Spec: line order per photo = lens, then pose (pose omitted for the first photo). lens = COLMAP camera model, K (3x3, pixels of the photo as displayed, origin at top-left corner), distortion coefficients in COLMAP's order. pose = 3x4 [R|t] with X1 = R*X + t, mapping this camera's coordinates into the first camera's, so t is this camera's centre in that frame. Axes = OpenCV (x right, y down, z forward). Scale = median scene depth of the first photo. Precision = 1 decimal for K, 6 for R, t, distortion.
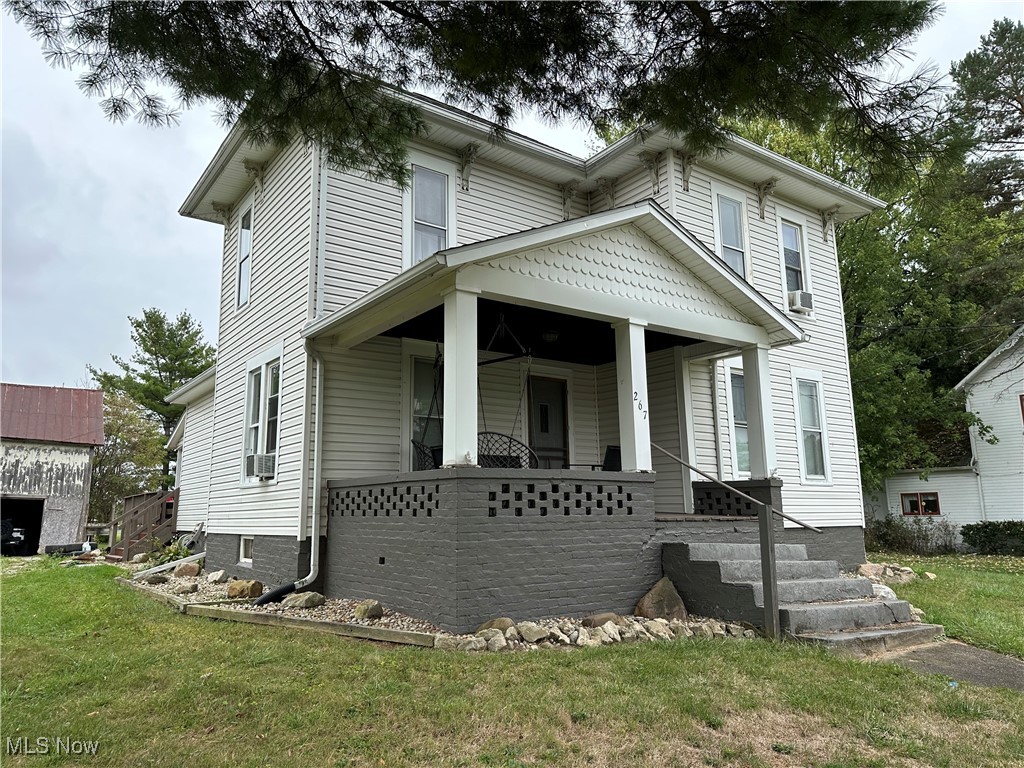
lens RADIAL K [[714.7, 0, 506.5], [0, 714.7, 374.9], [0, 0, 1]] dist [0.139053, -0.212944]
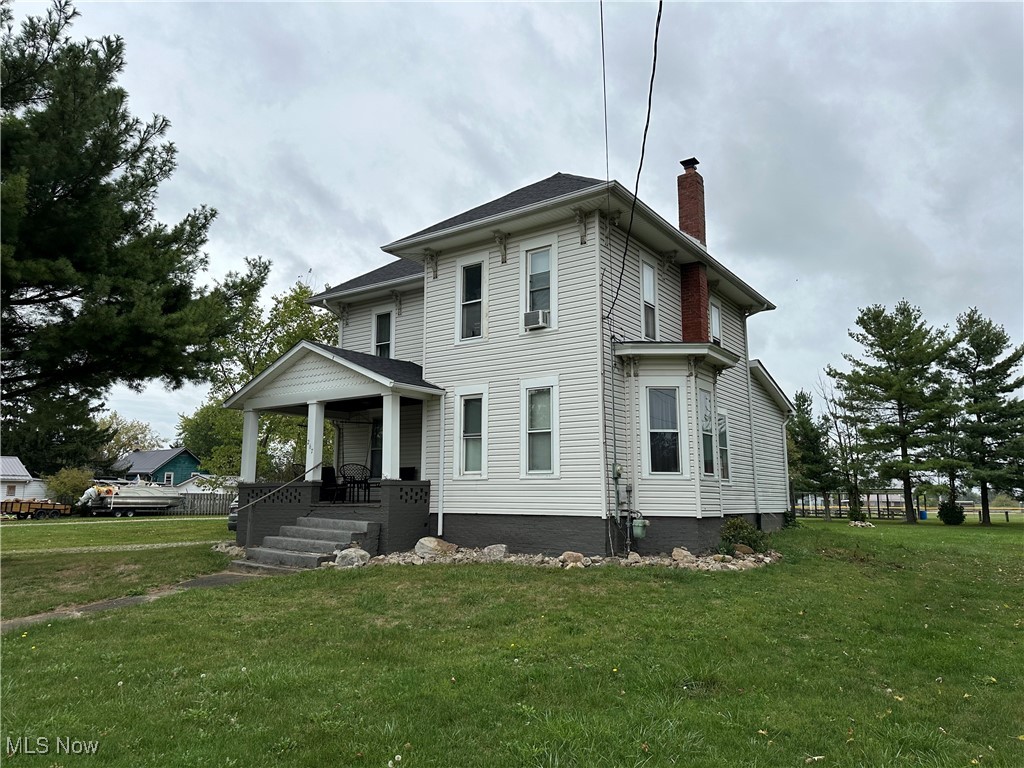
lens RADIAL K [[714.7, 0, 506.5], [0, 714.7, 374.9], [0, 0, 1]] dist [0.139053, -0.212944]
pose [[0.309178, -0.146932, -0.939585, 1.774797], [0.173709, 0.980096, -0.096107, 0.106198], [0.935005, -0.133500, 0.328547, 0.708049]]
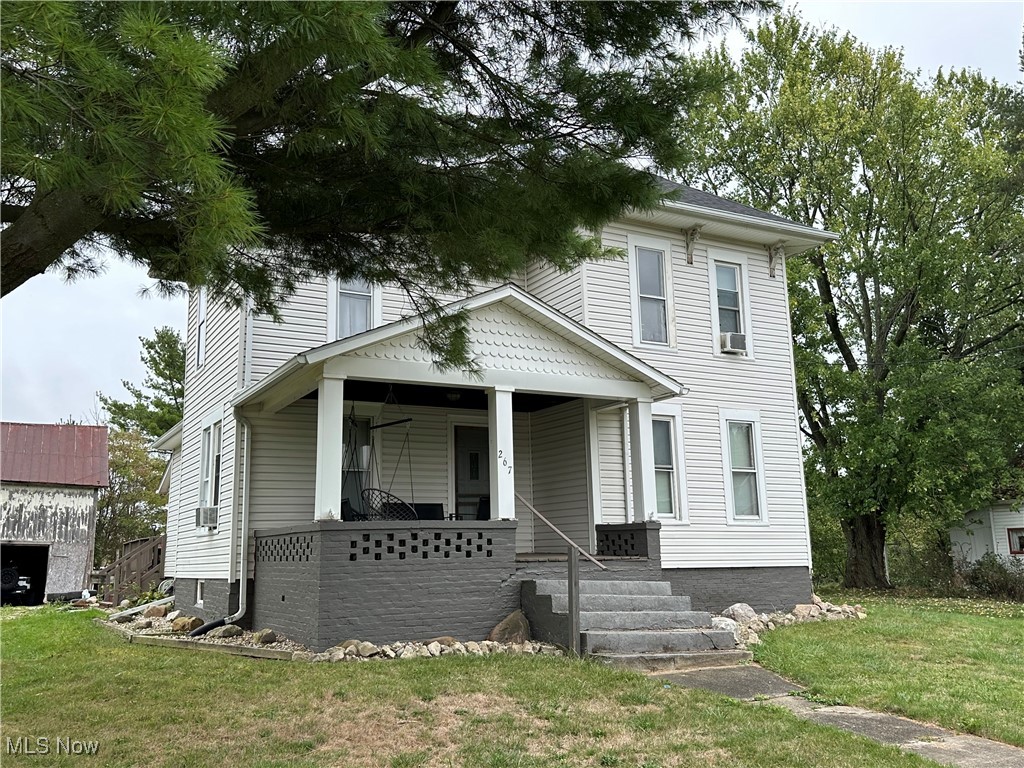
lens RADIAL K [[909.3, 0, 508.4], [0, 909.3, 377.8], [0, 0, 1]] dist [0.223817, -0.496710]
pose [[0.992921, -0.030895, -0.114692, 0.294071], [0.030779, 0.999522, -0.002781, -0.071676], [0.114723, -0.000769, 0.993397, -0.371830]]
